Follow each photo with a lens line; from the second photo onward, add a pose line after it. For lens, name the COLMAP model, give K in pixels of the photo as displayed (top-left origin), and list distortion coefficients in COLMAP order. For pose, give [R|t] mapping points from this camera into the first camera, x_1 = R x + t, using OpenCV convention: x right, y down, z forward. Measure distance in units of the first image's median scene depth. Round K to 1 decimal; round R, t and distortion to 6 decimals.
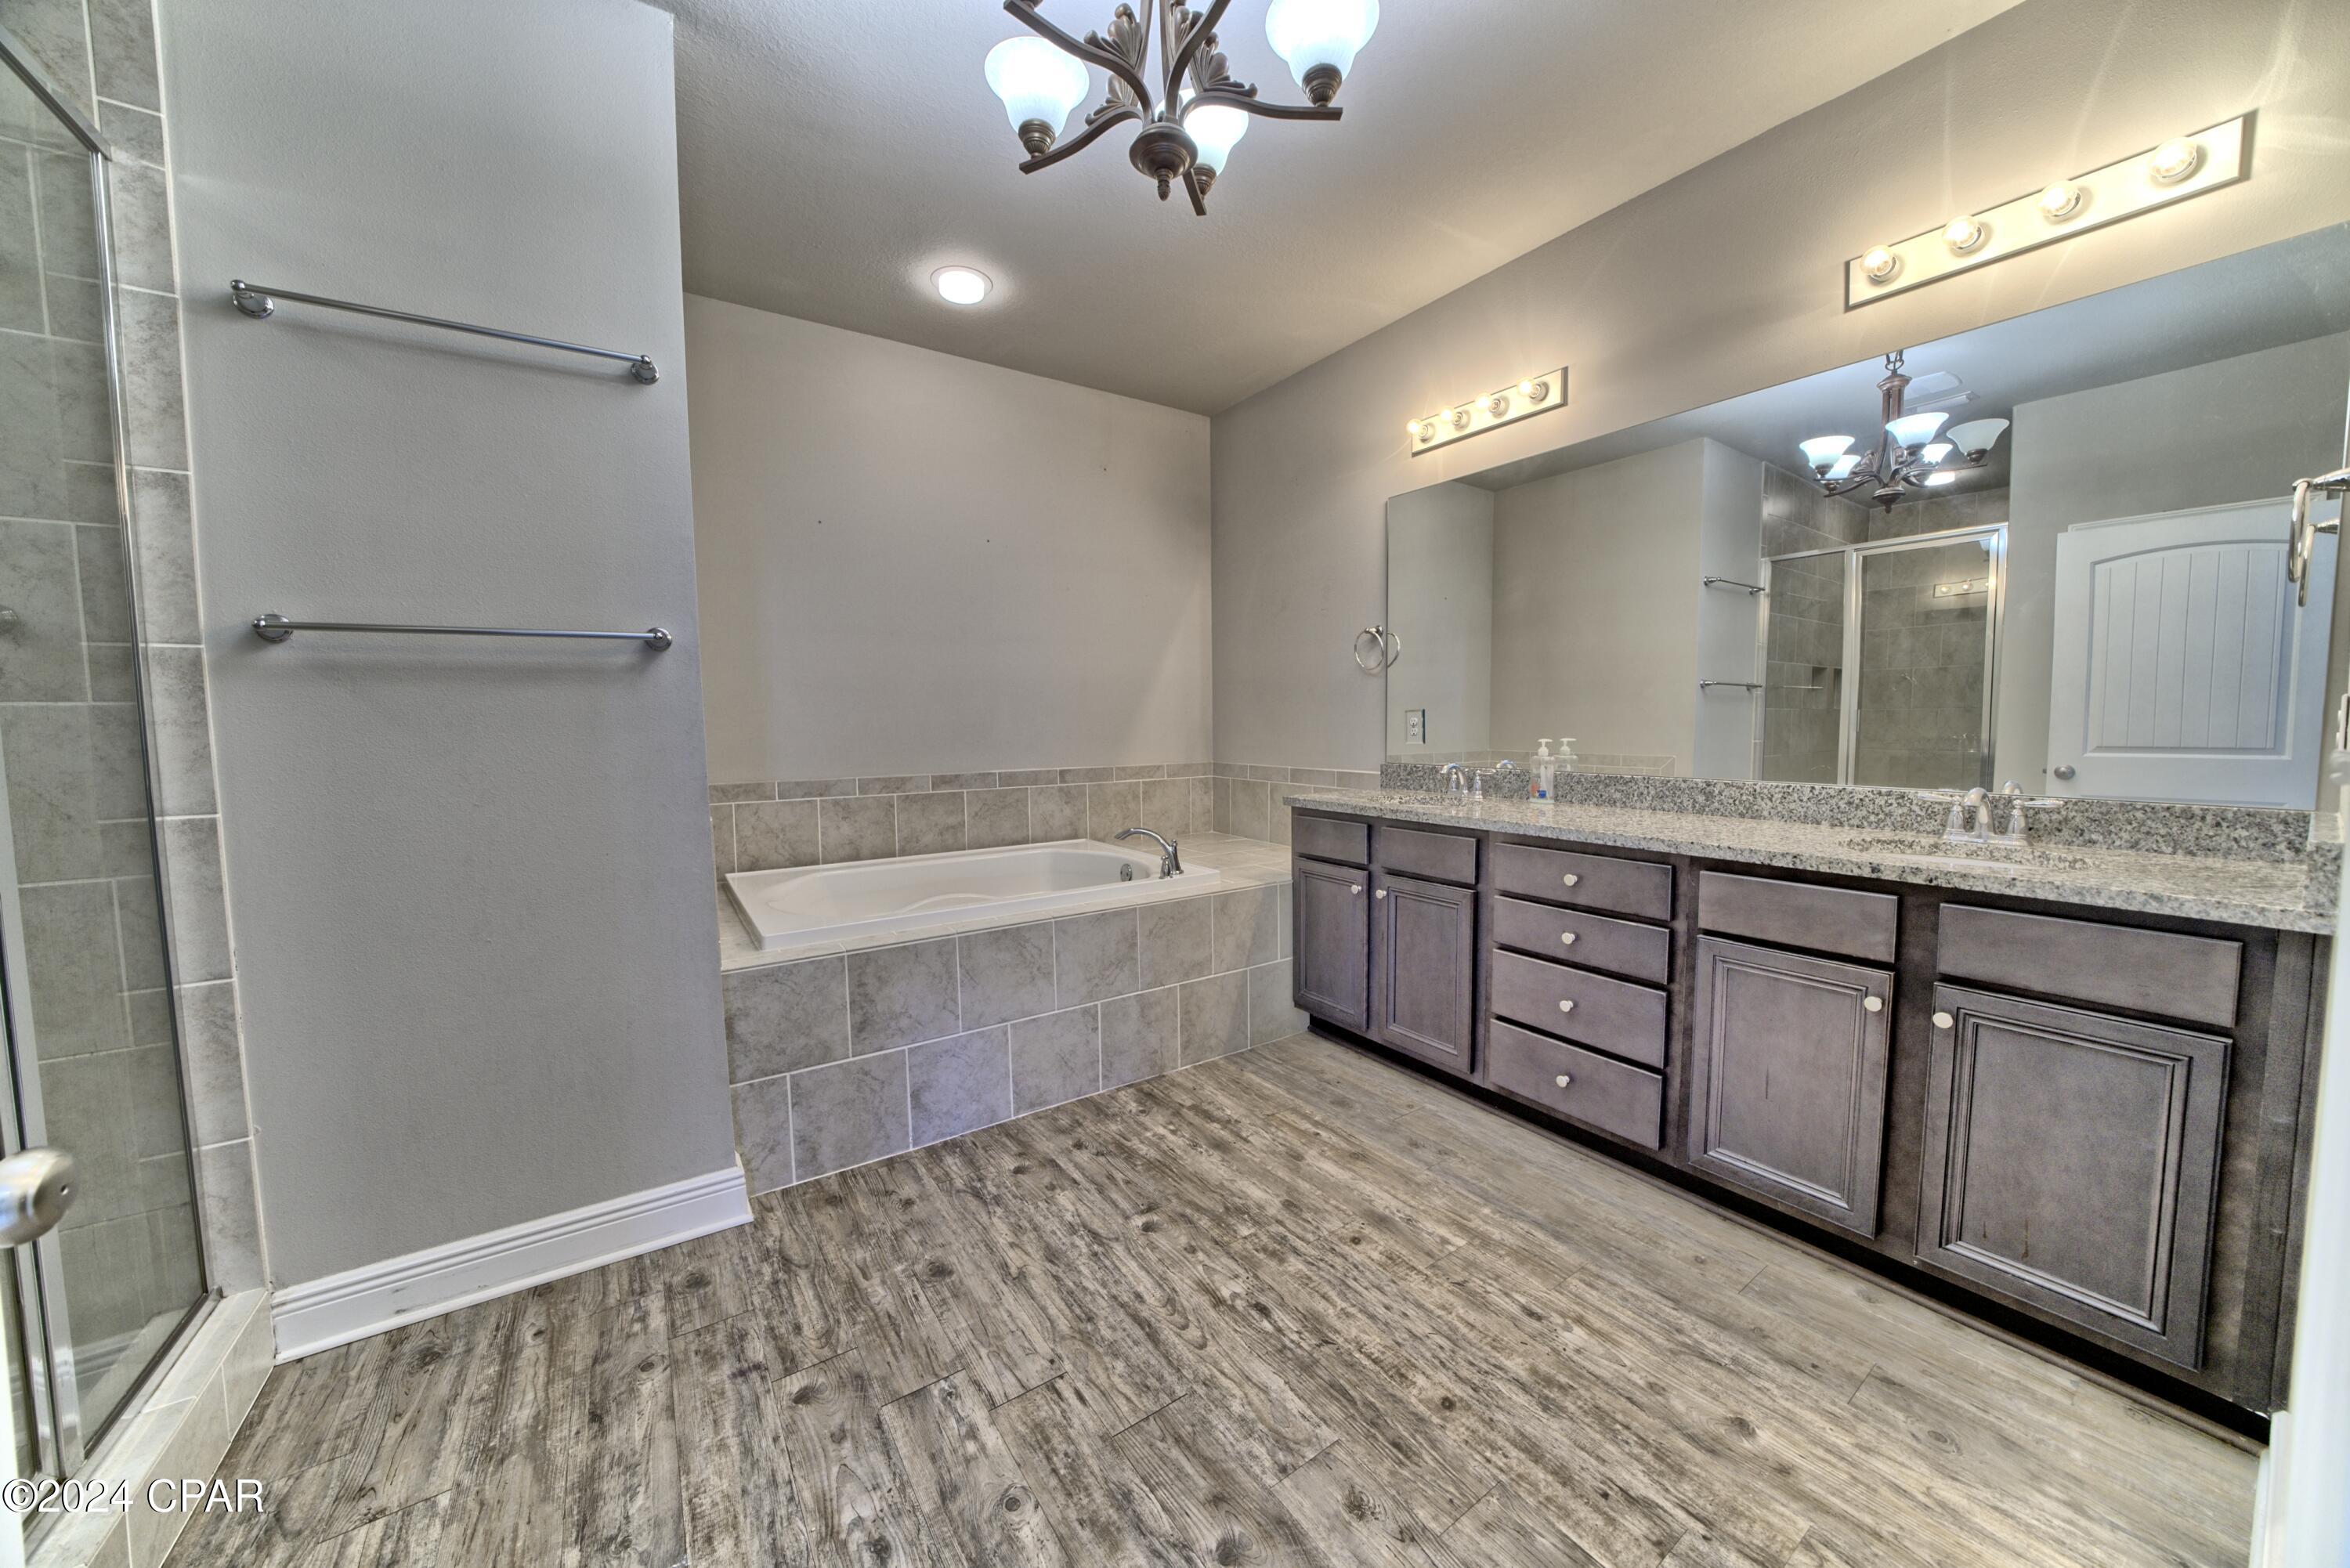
lens RADIAL K [[813.5, 0, 1175.2], [0, 813.5, 779.5], [0, 0, 1]] dist [-0.019043, 0.000725]
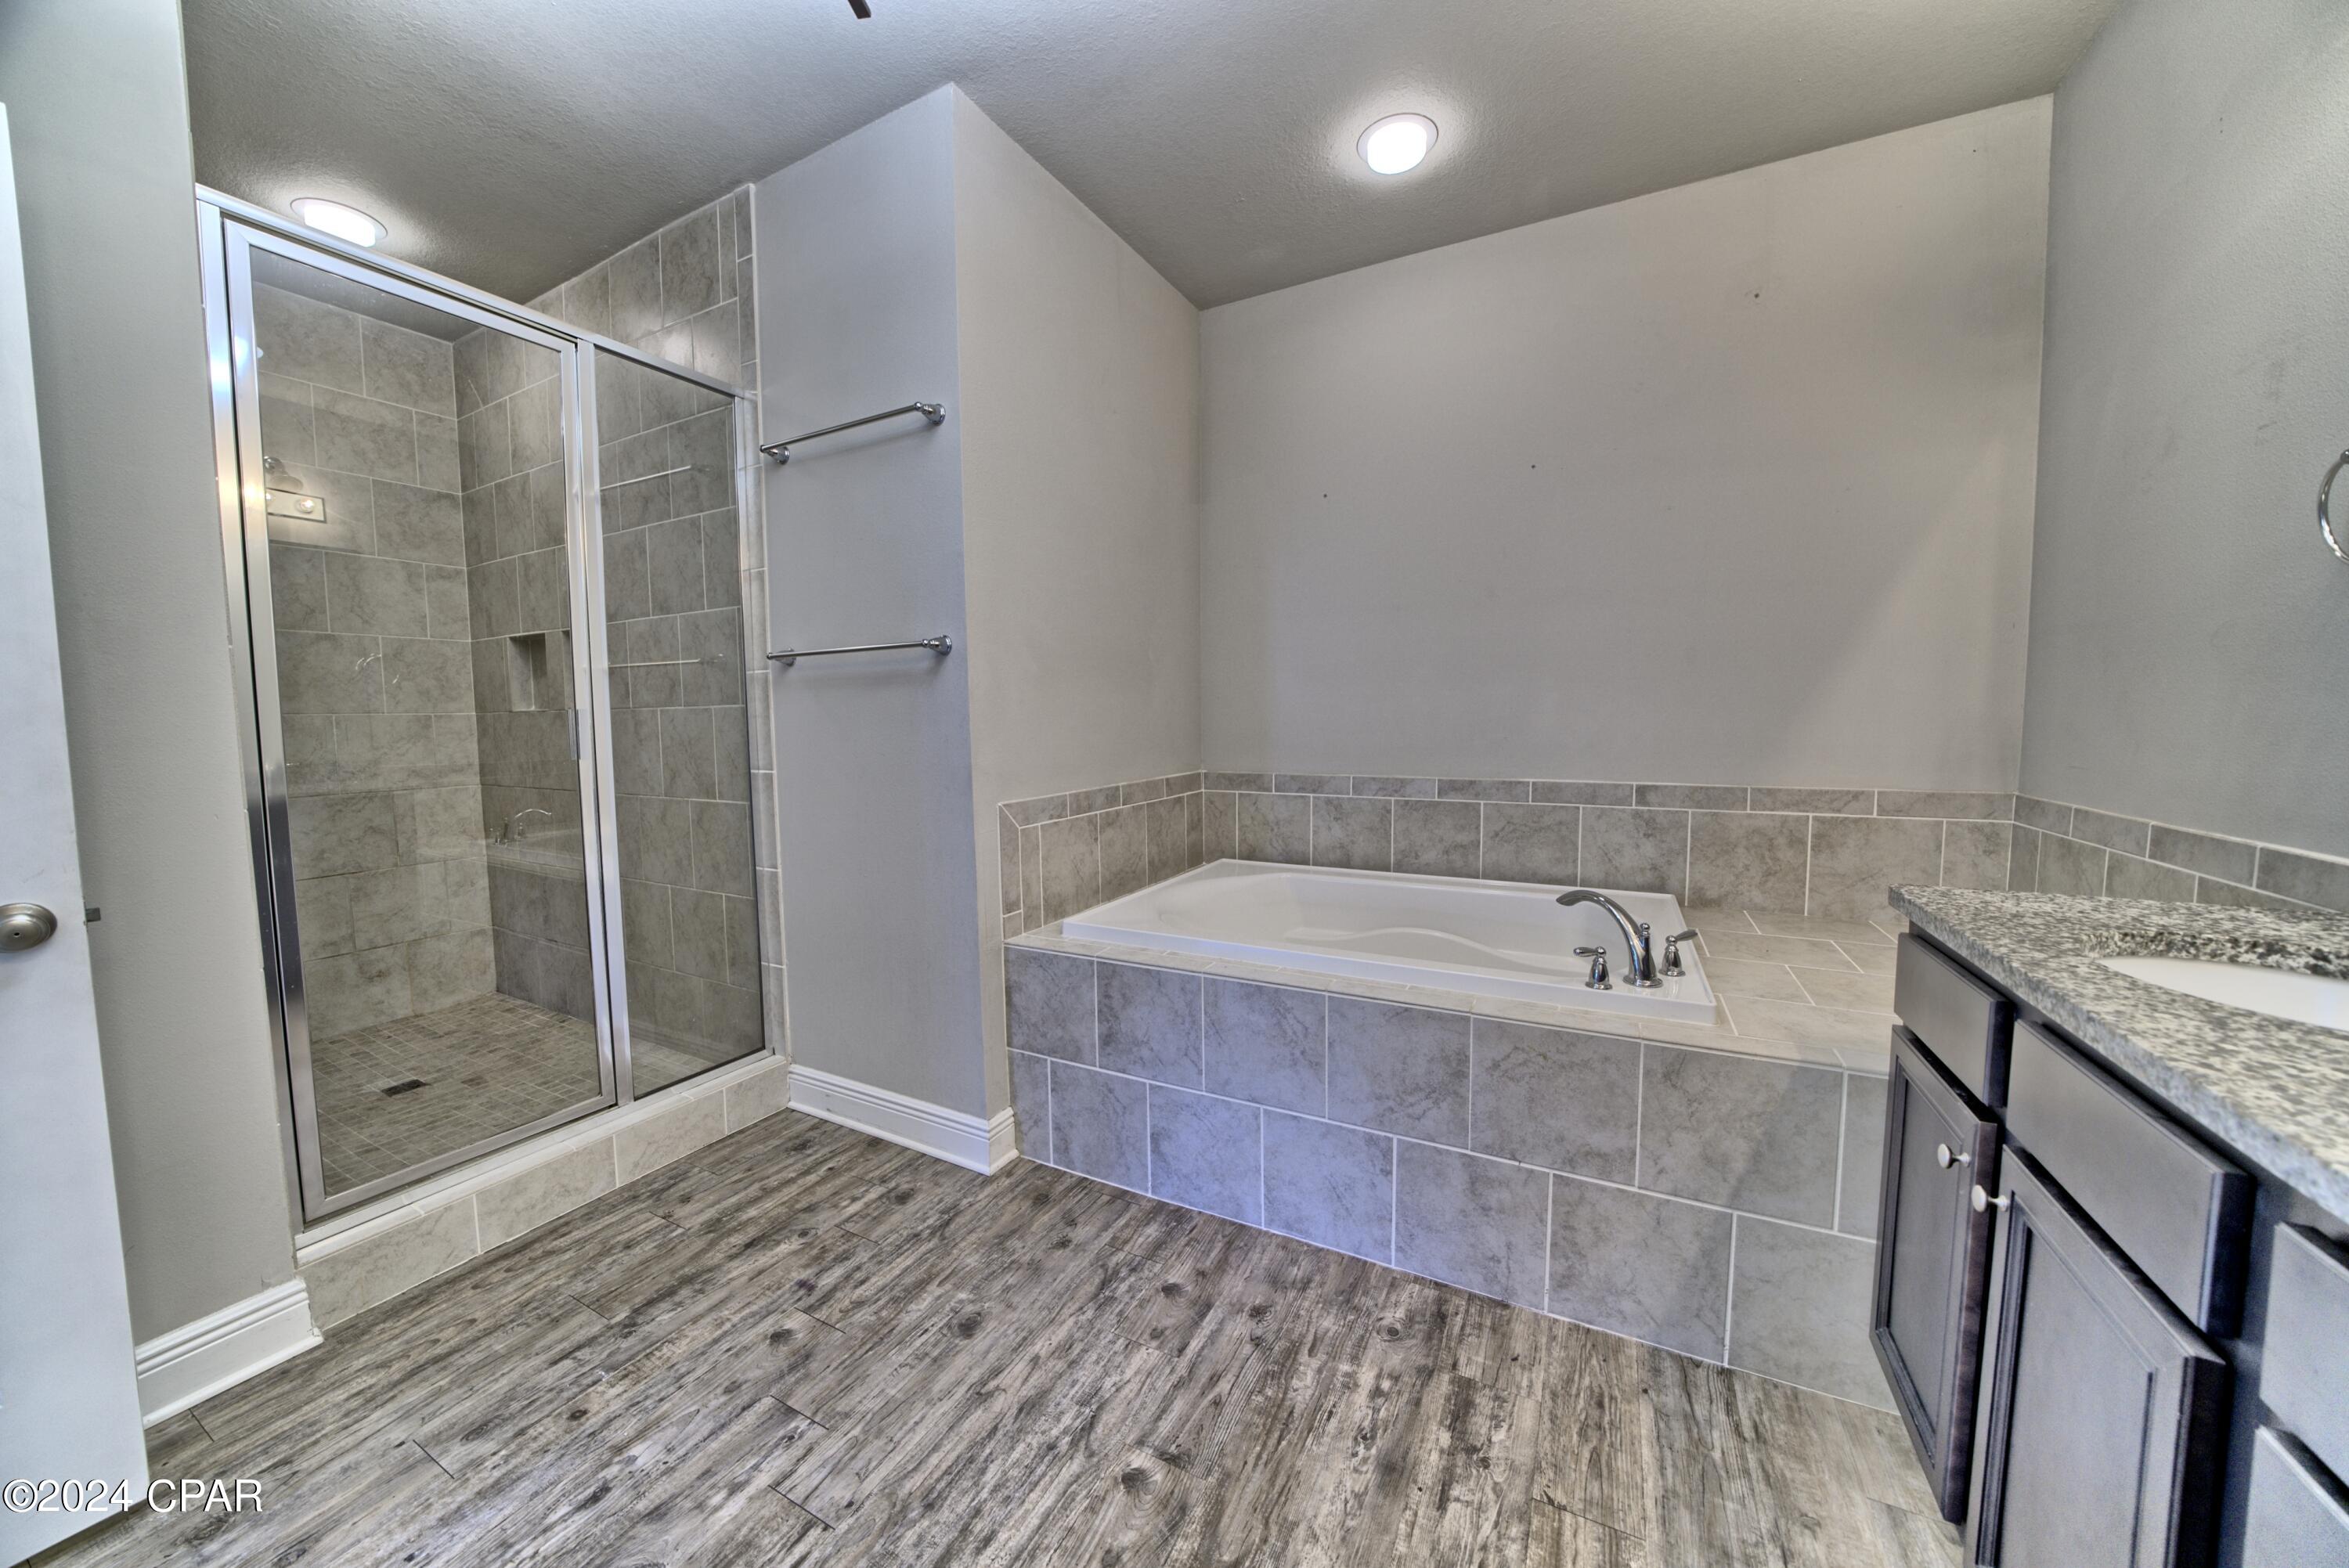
lens RADIAL K [[813.1, 0, 1172.7], [0, 813.1, 779.0], [0, 0, 1]] dist [-0.019043, 0.000725]
pose [[0.468428, 0.074365, -0.880366, 0.458618], [-0.058282, 0.996882, 0.053196, -0.052404], [0.881577, 0.026391, 0.471302, 0.616029]]
